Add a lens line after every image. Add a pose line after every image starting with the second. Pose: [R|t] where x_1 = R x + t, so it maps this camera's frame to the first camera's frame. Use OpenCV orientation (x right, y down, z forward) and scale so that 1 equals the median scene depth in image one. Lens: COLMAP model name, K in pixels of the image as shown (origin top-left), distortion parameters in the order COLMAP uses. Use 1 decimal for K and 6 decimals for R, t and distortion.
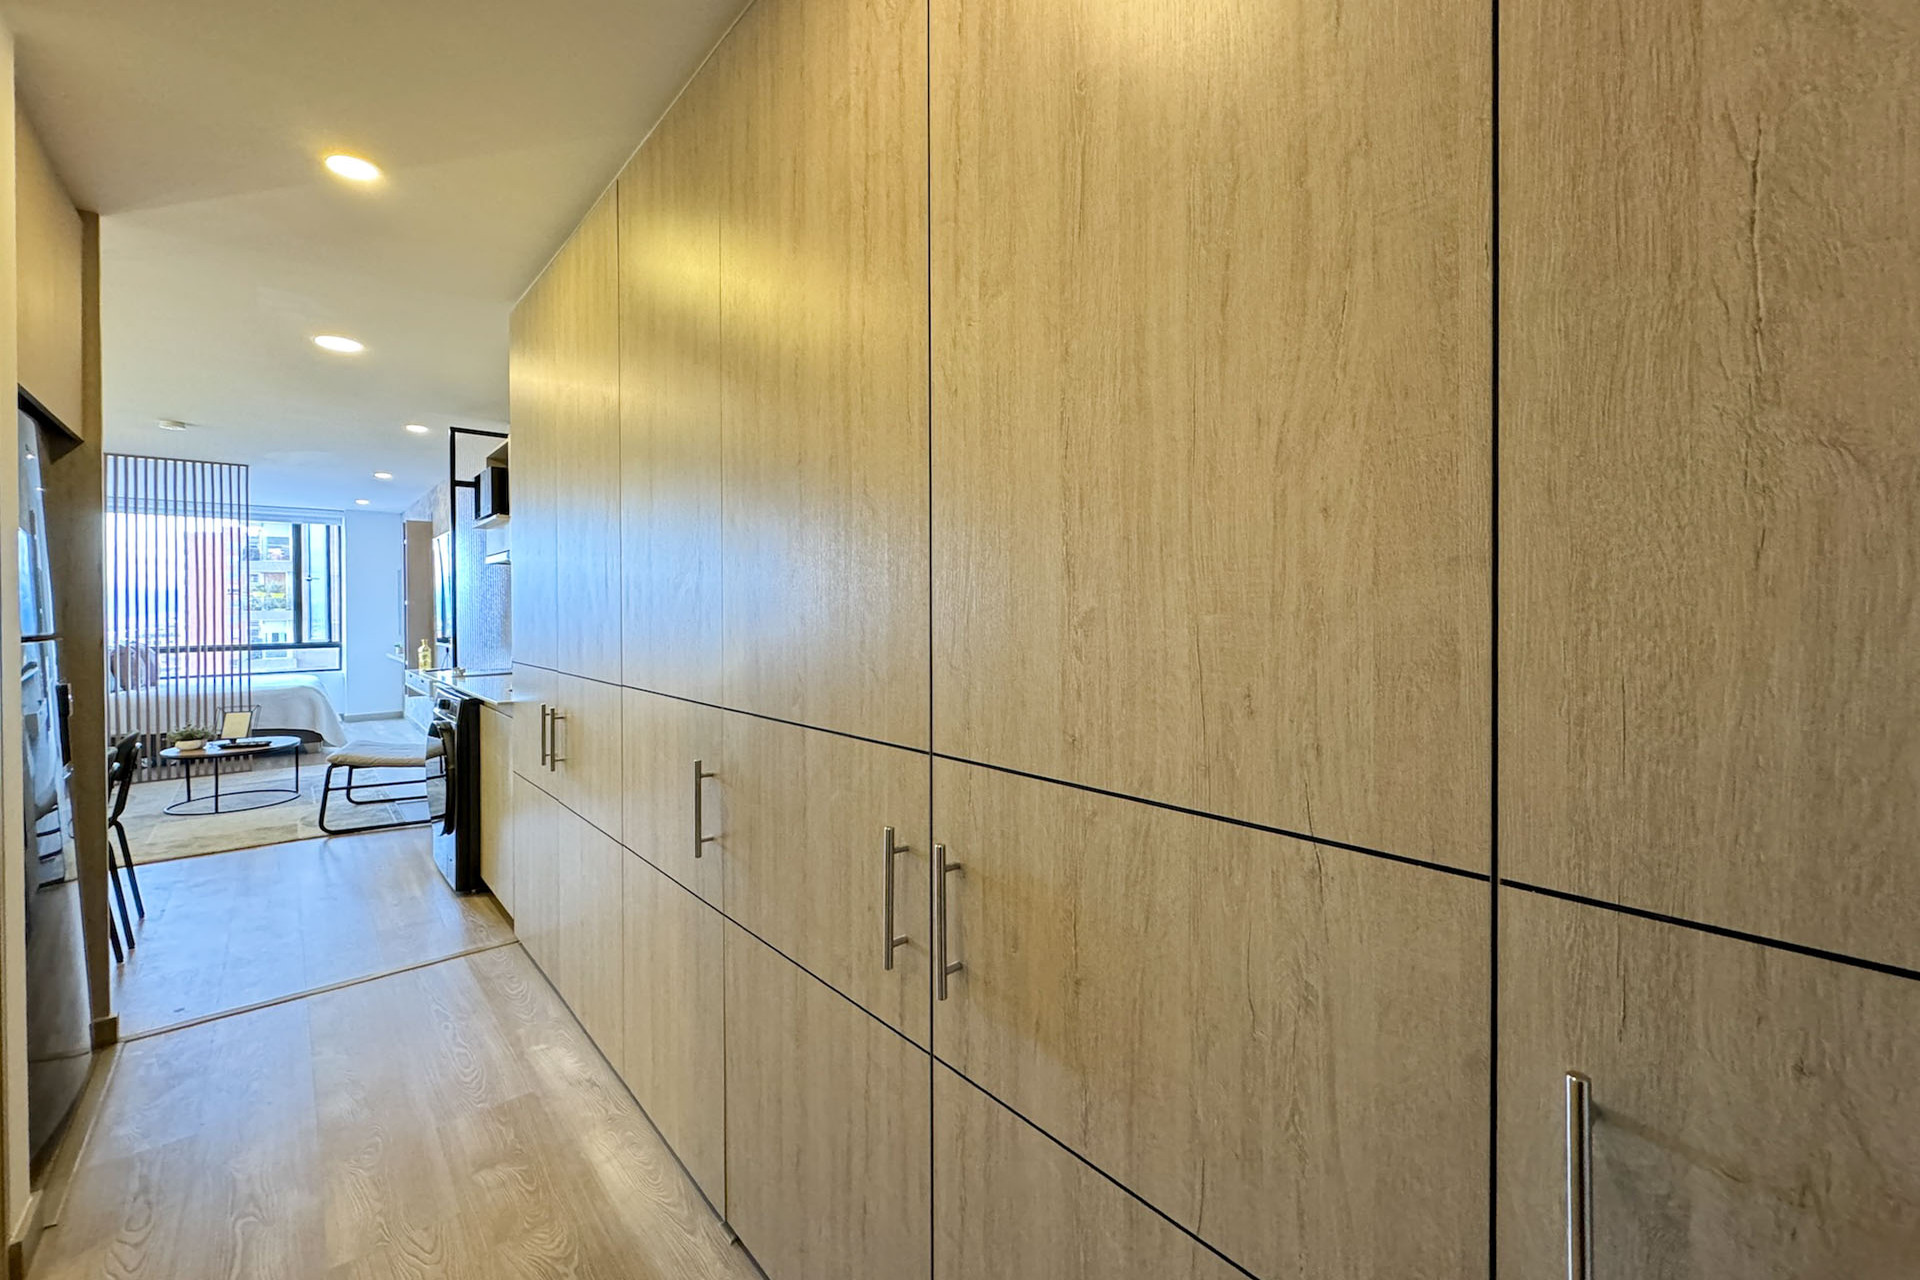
lens RADIAL K [[775.0, 0, 959.0], [0, 775.0, 612.1], [0, 0, 1]] dist [-0.000502, -0.000183]
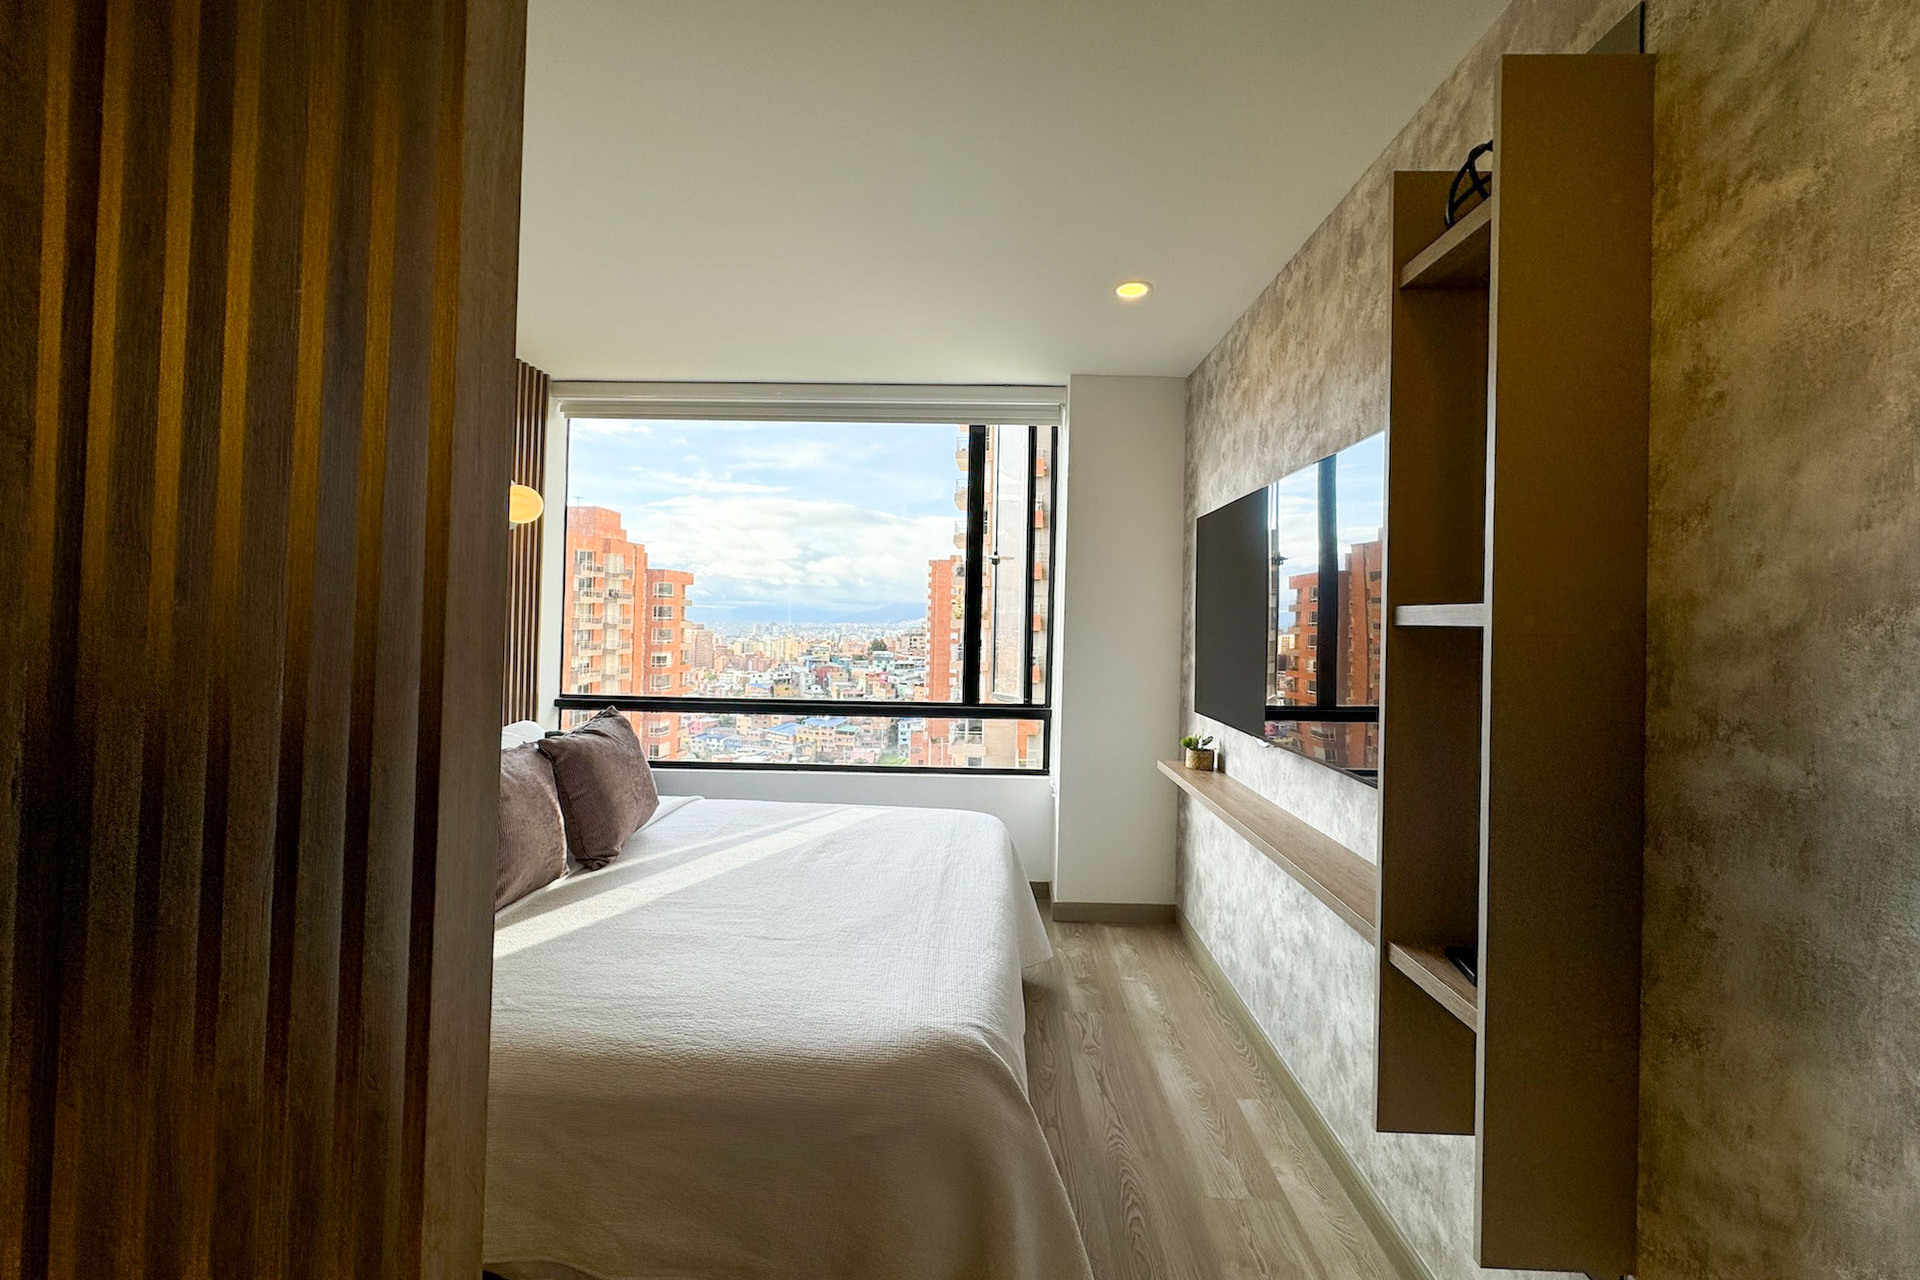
lens RADIAL K [[775.0, 0, 959.0], [0, 775.0, 612.1], [0, 0, 1]] dist [-0.000502, -0.000183]
pose [[0.733023, 0.017474, -0.679979, -0.700242], [-0.033611, 0.999379, -0.010551, -0.007686], [0.679373, 0.030589, 0.733155, 0.839822]]
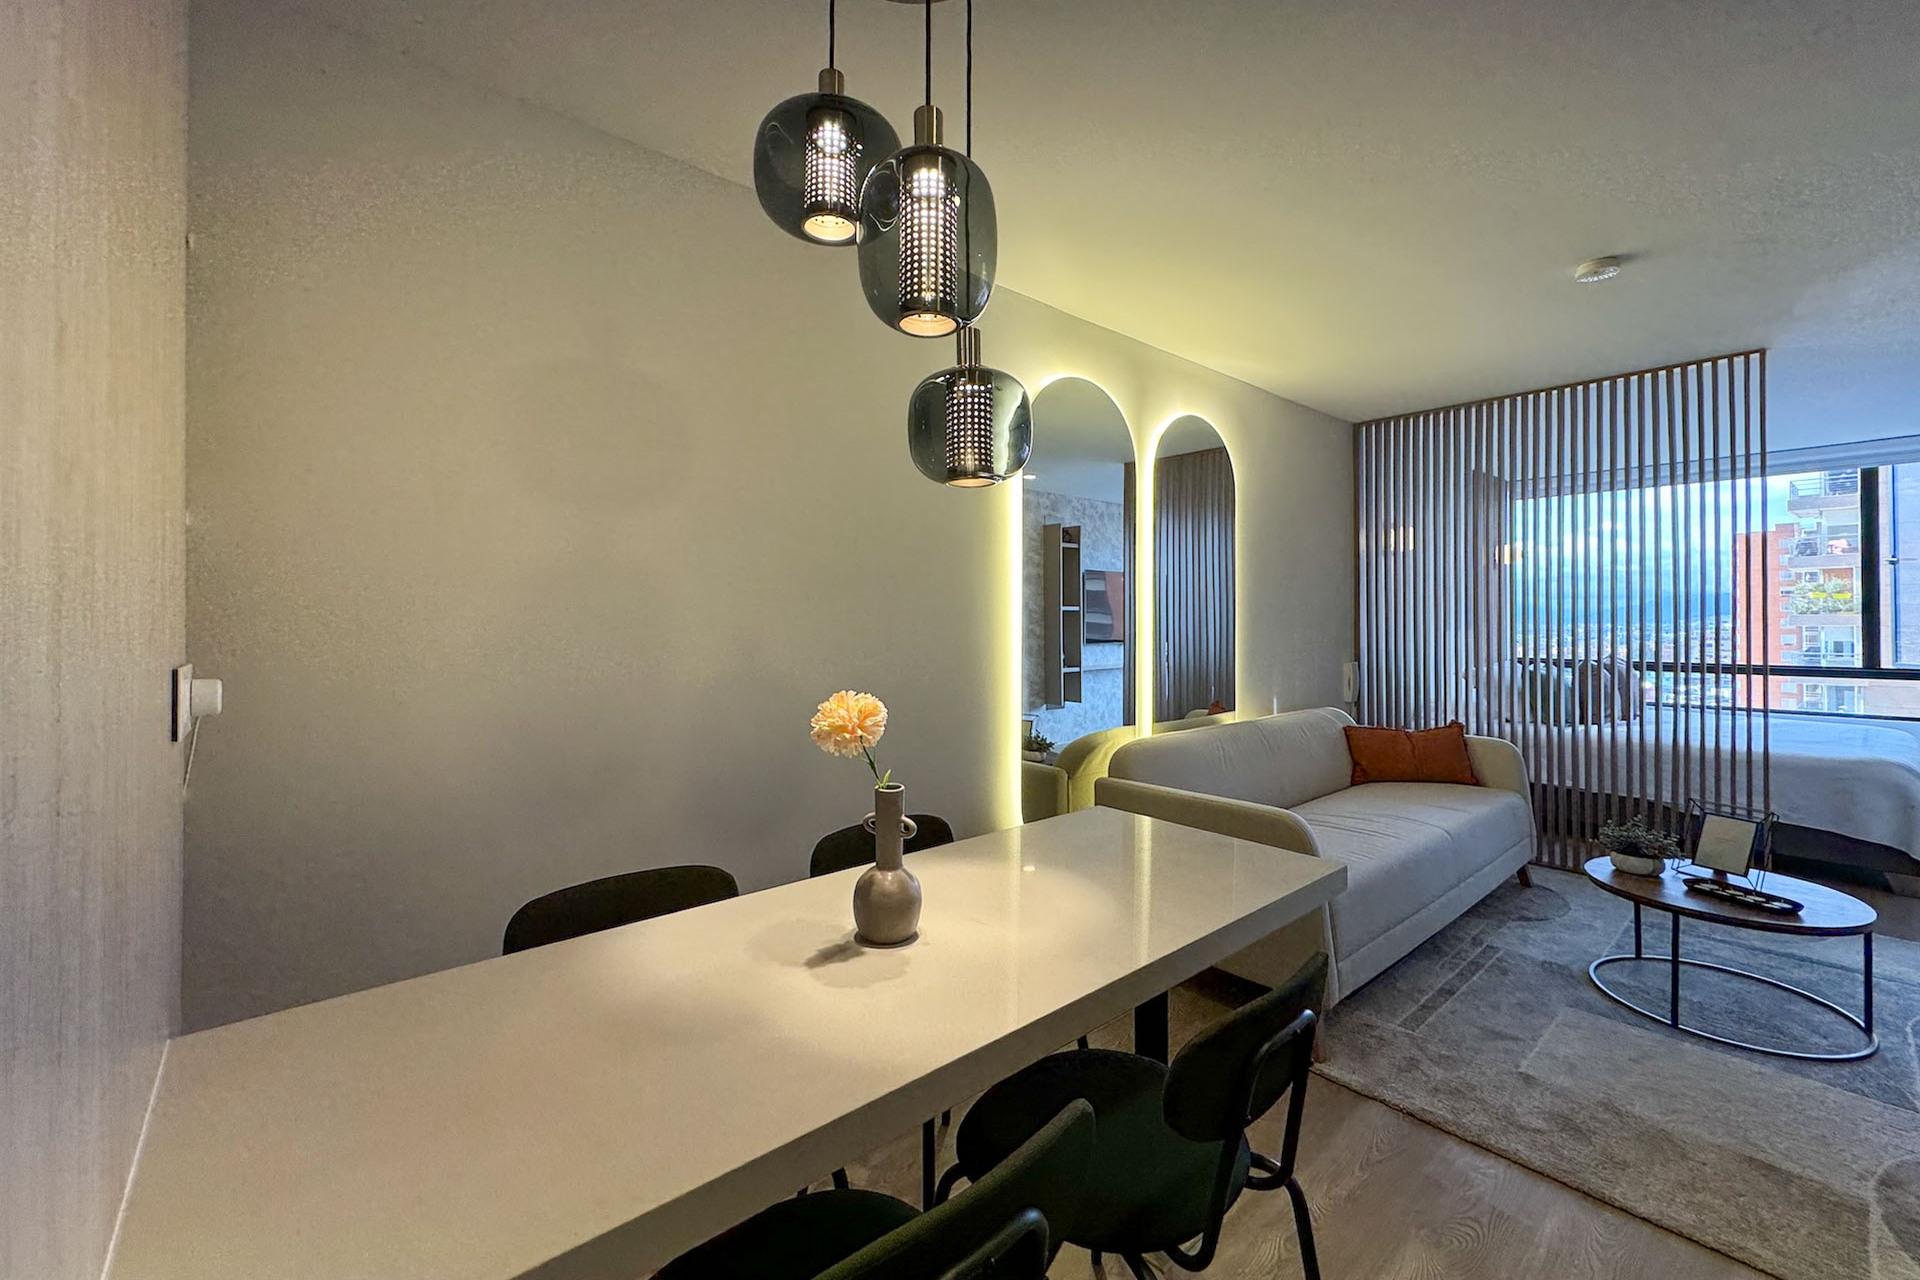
lens RADIAL K [[775.0, 0, 959.0], [0, 775.0, 612.1], [0, 0, 1]] dist [-0.000502, -0.000183]
pose [[-0.001990, -0.000517, -0.999998, -0.324797], [-0.004187, 0.999991, -0.000509, -0.000105], [0.999989, 0.004186, -0.001992, 0.380091]]
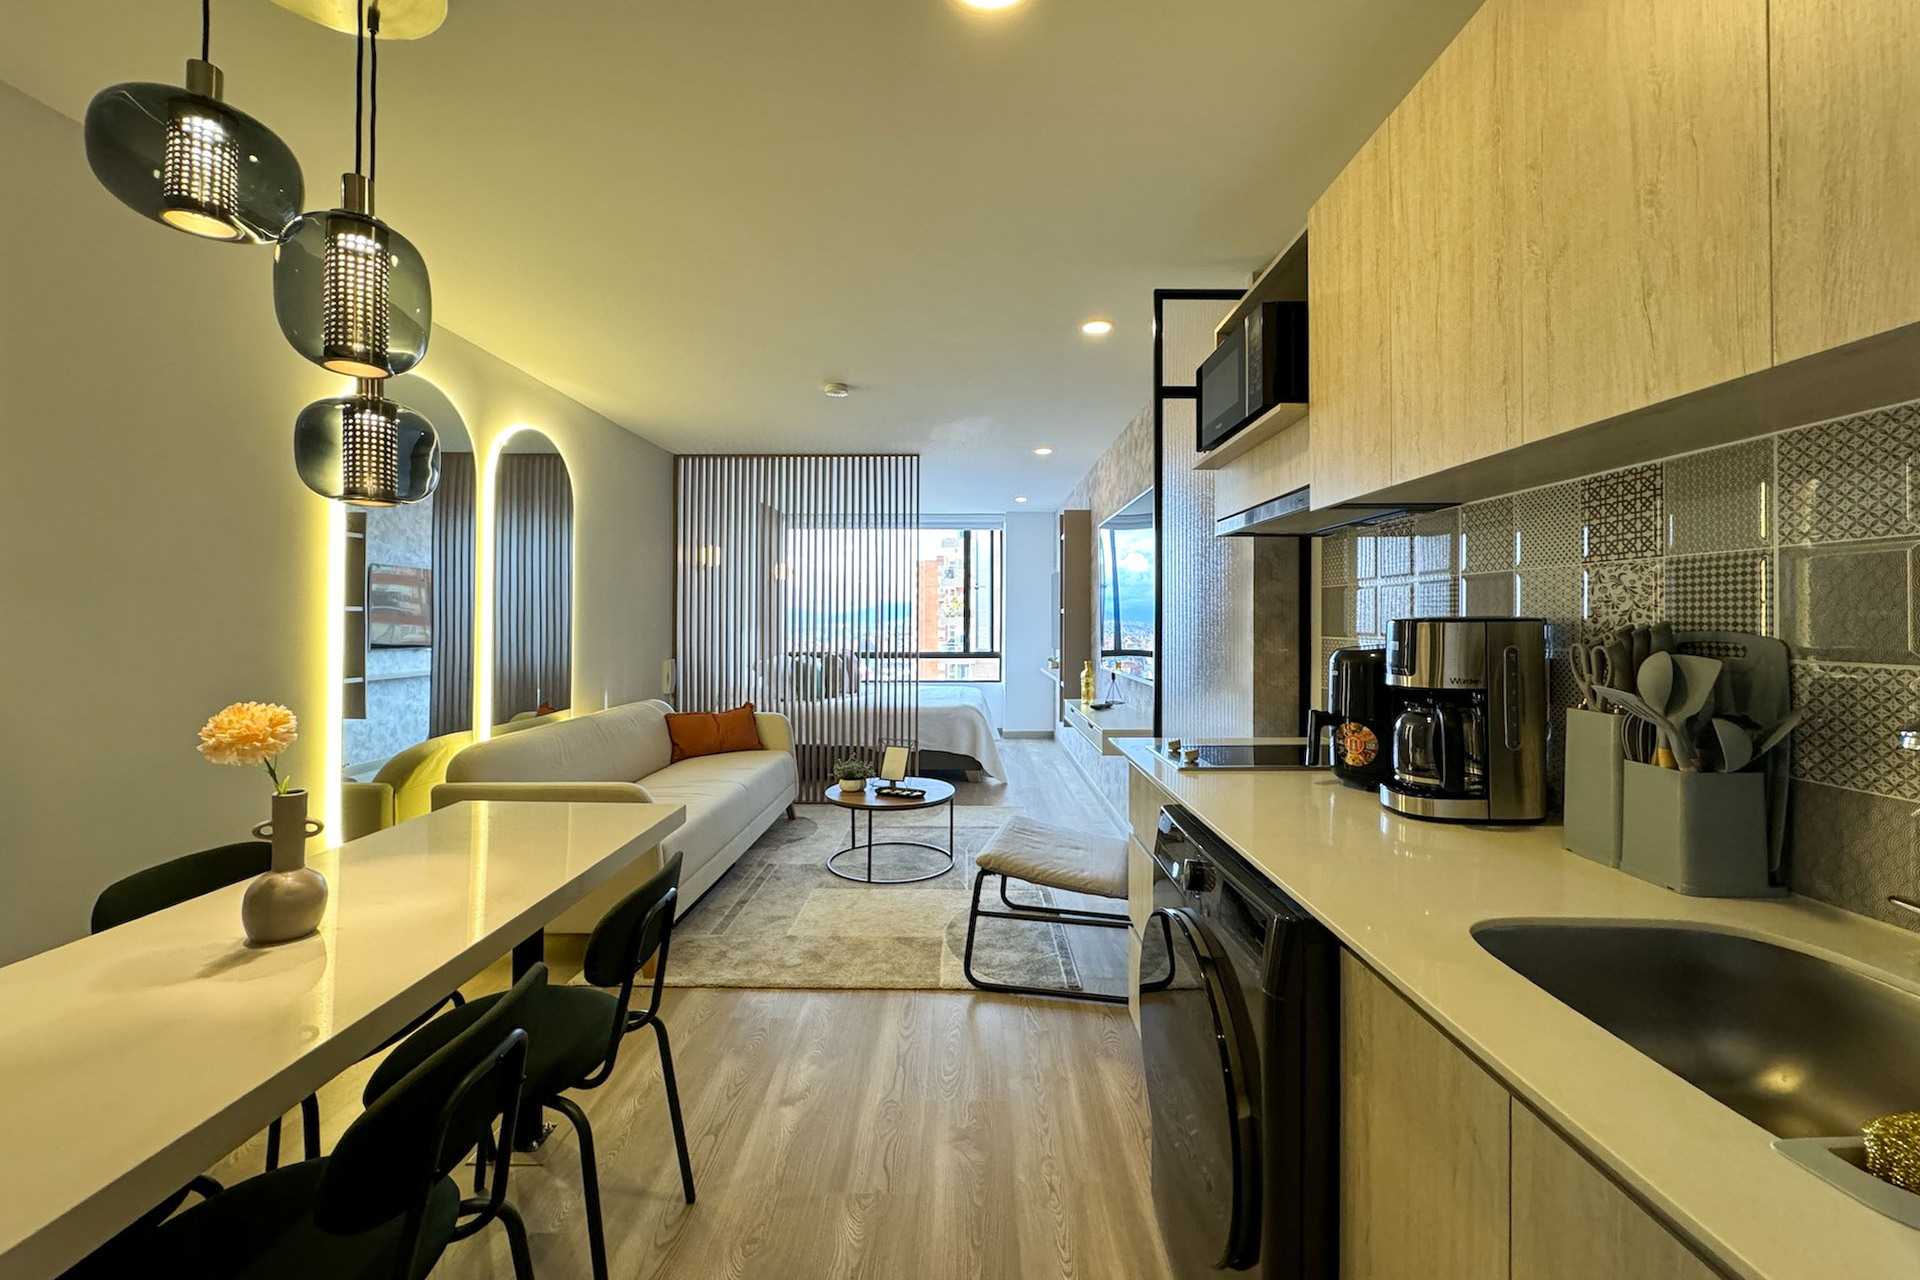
lens RADIAL K [[775.0, 0, 959.0], [0, 775.0, 612.1], [0, 0, 1]] dist [-0.000502, -0.000183]
pose [[0.744112, 0.003286, -0.668047, -0.261575], [-0.011340, 0.999906, -0.007713, -0.003480], [0.667959, 0.013315, 0.744079, 0.334213]]
